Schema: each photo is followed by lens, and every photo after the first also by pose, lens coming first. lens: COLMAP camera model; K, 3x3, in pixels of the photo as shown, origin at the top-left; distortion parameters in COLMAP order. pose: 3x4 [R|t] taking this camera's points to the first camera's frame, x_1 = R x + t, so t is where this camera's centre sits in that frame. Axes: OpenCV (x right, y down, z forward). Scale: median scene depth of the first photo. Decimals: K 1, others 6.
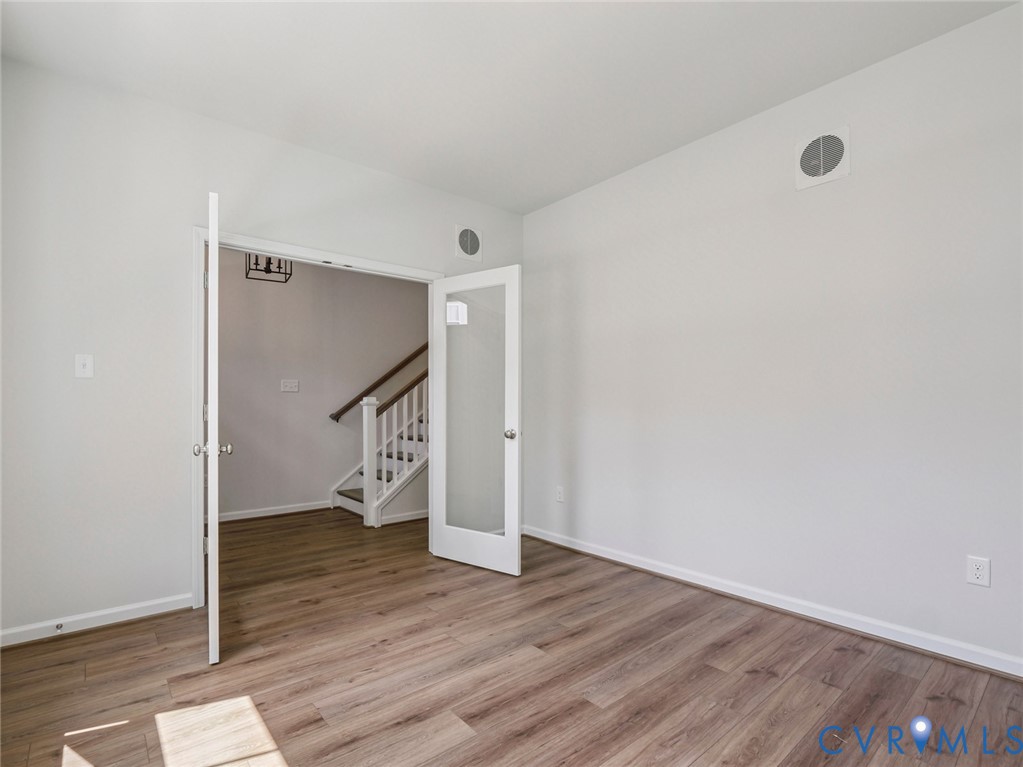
lens RADIAL K [[501.7, 0, 510.5], [0, 501.7, 380.2], [0, 0, 1]] dist [-0.012910, -0.000504]
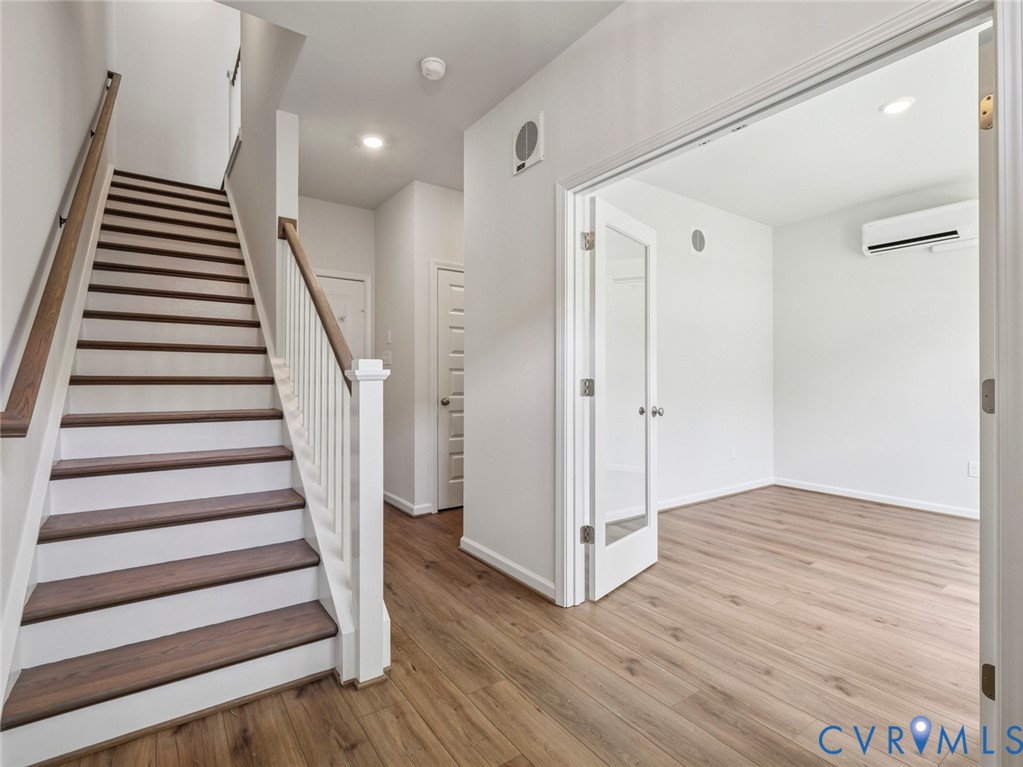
lens RADIAL K [[489.9, 0, 507.7], [0, 489.9, 372.6], [0, 0, 1]] dist [0.002232, 0.000603]
pose [[0.088764, 0.019332, 0.995865, -1.128288], [-0.051293, 0.998574, -0.014813, 0.074253], [-0.994731, -0.049766, 0.089629, 1.455106]]
